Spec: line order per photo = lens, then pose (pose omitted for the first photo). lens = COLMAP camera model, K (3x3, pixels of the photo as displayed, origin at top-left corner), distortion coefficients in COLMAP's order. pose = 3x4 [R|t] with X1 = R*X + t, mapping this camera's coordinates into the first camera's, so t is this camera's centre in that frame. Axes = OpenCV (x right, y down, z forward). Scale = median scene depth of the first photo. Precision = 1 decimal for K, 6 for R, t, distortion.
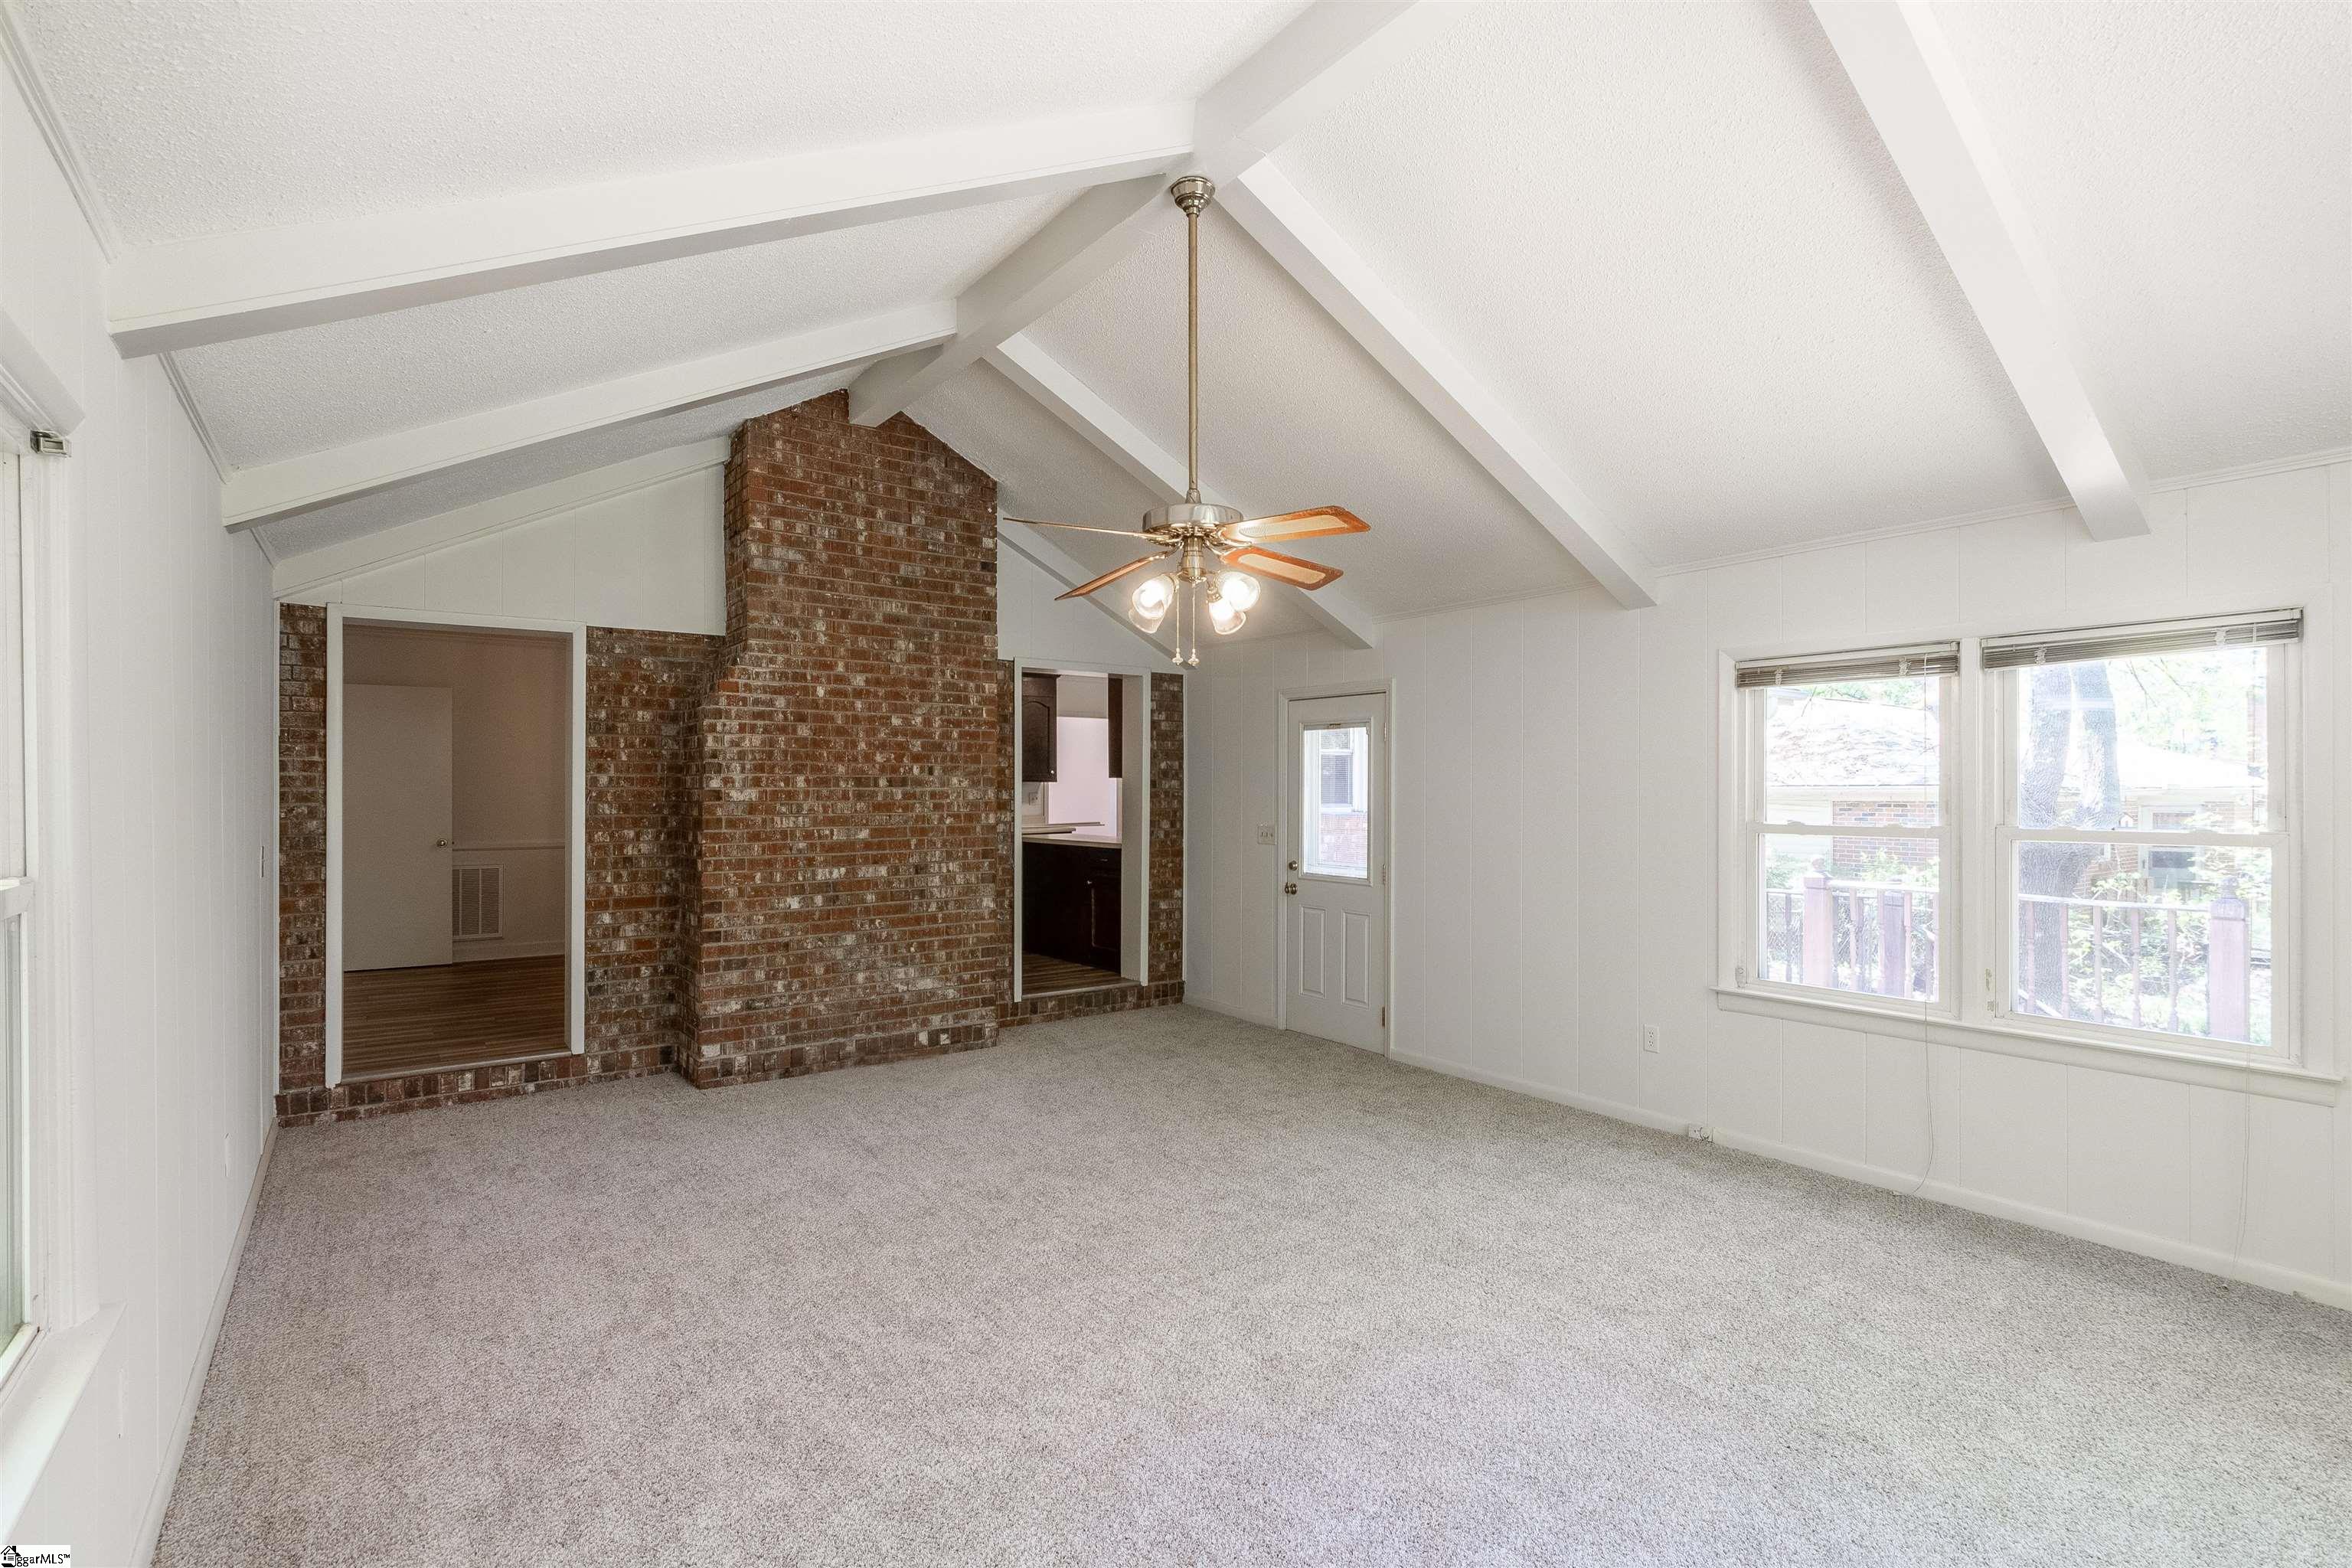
lens RADIAL K [[1102.4, 0, 1158.1], [0, 1102.4, 786.8], [0, 0, 1]] dist [0.000456, -0.000221]
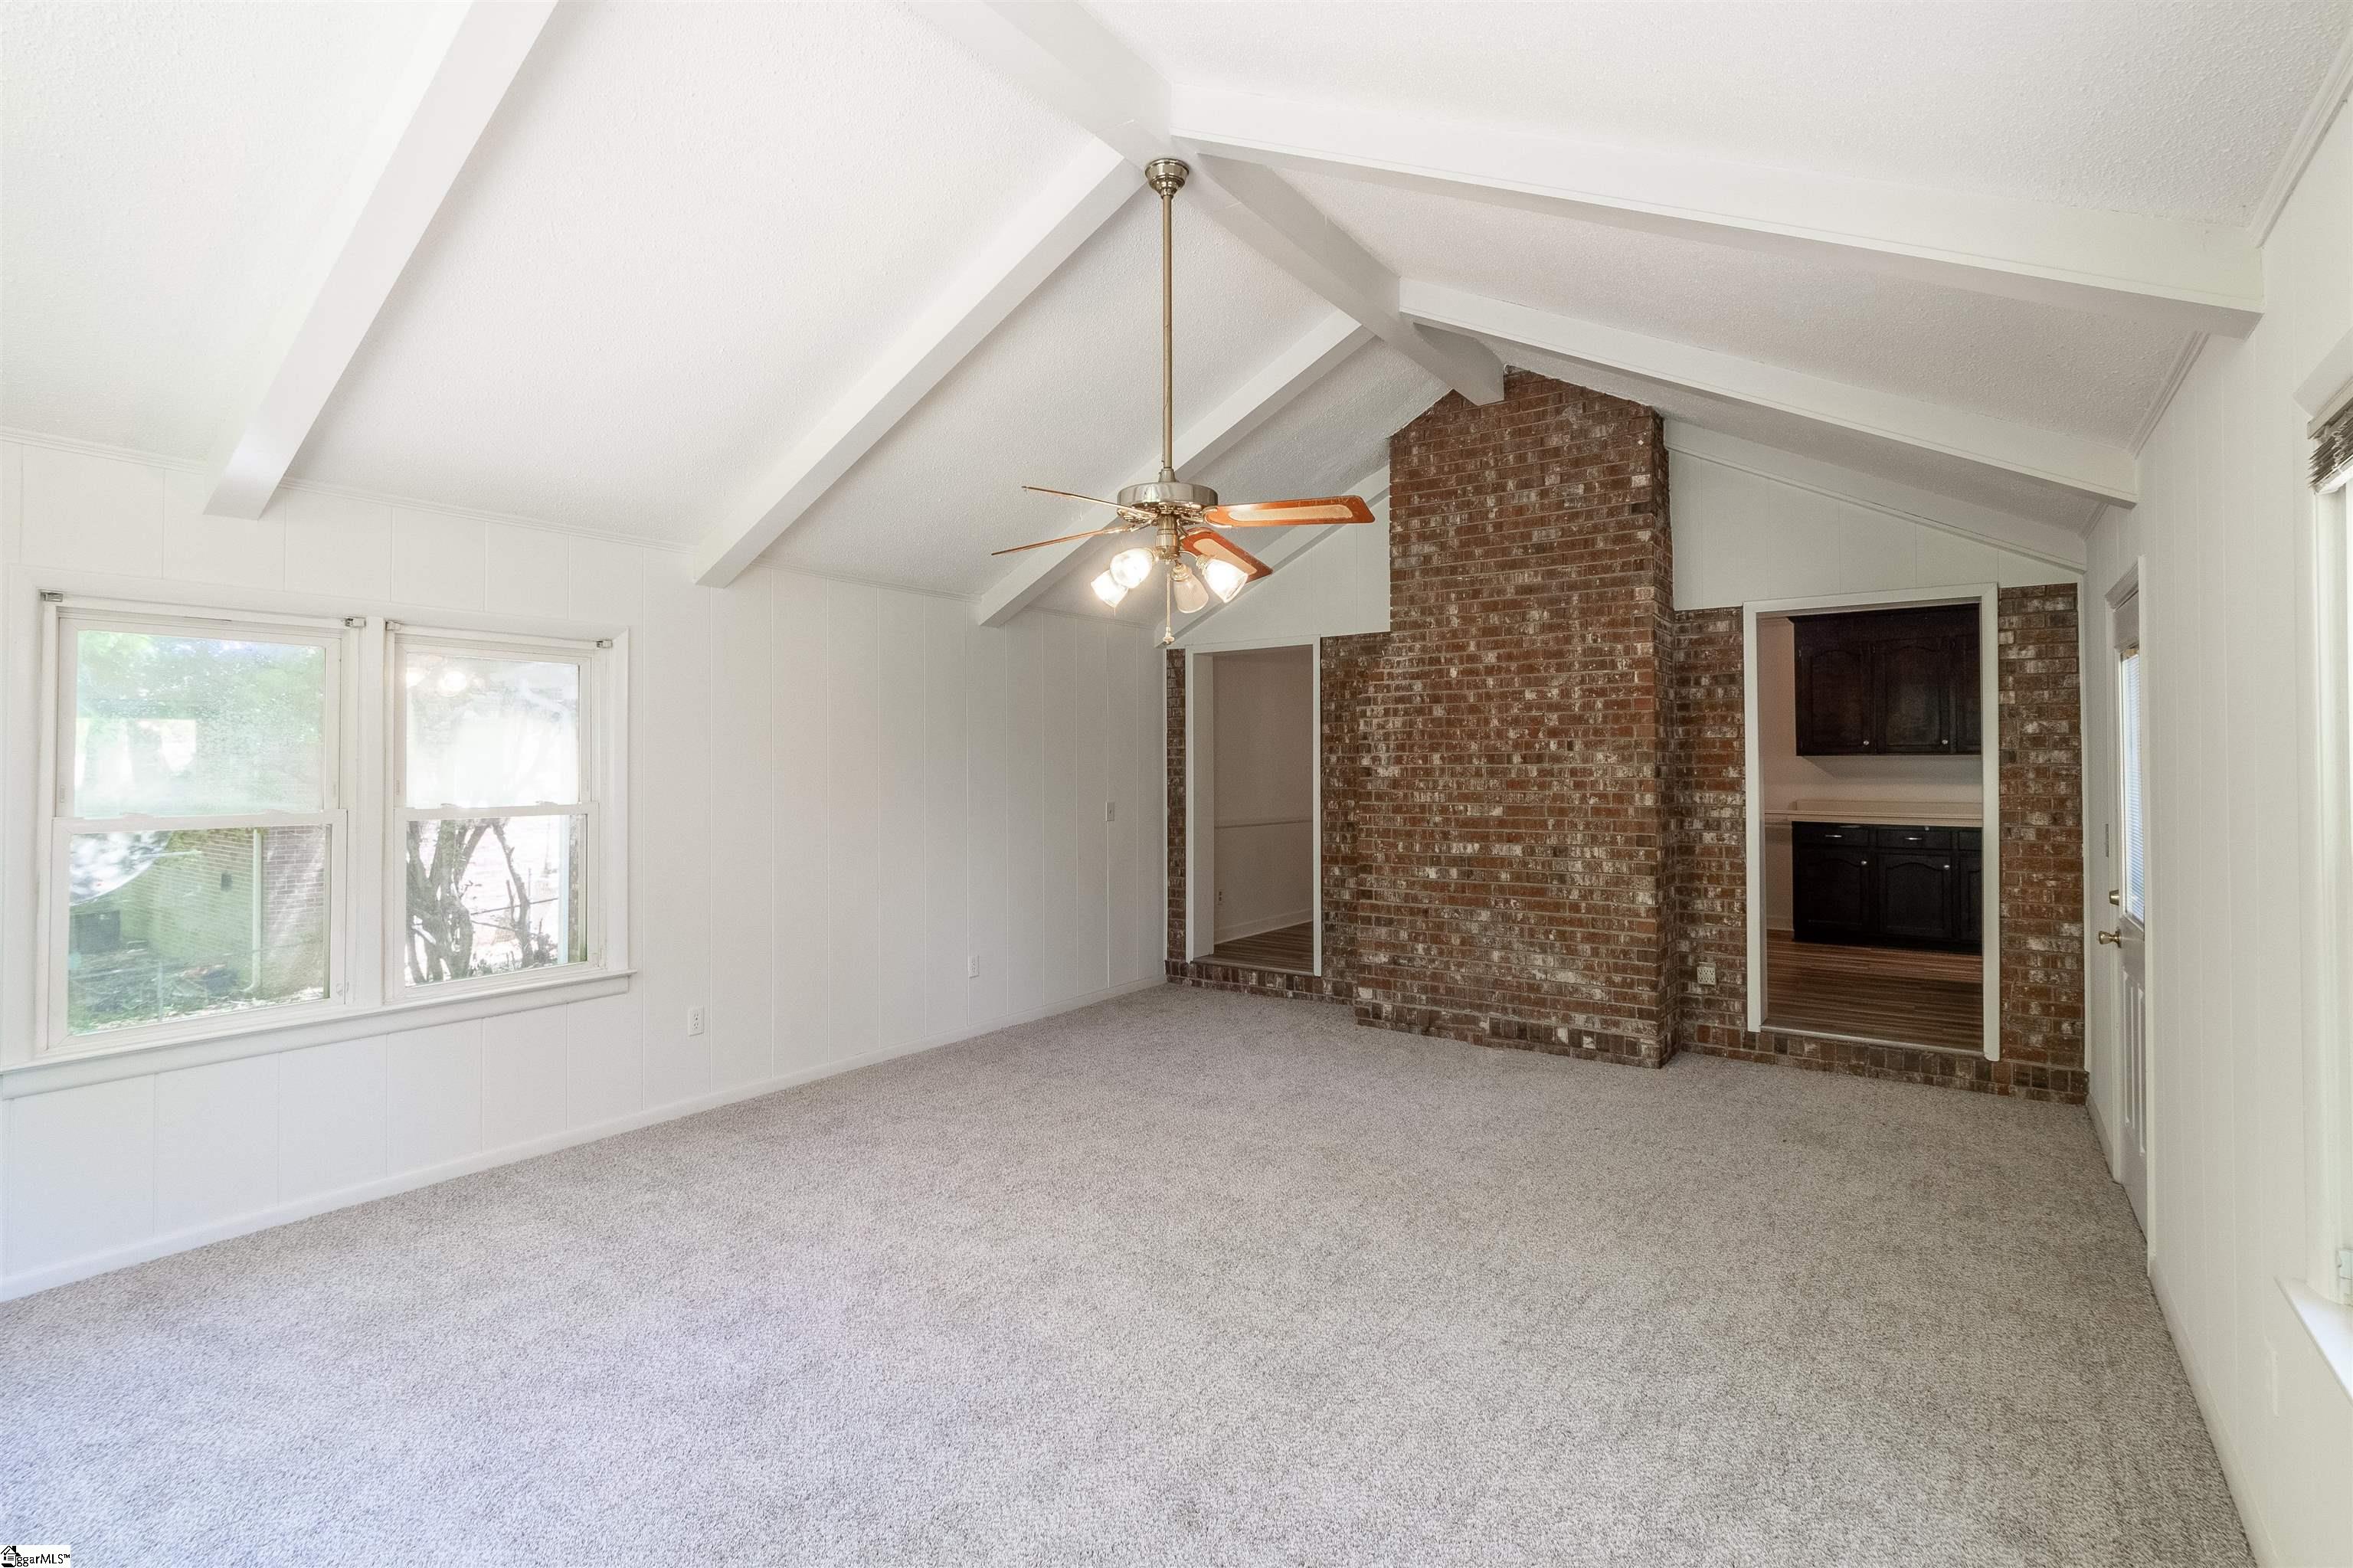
lens RADIAL K [[1098.5, 0, 1175.9], [0, 1098.5, 745.2], [0, 0, 1]] dist [-0.002231, -0.000595]
pose [[0.330761, -0.019784, -0.943507, 0.574597], [0.004680, 0.999802, -0.019323, 0.001048], [0.943703, 0.001976, 0.330788, 0.401509]]
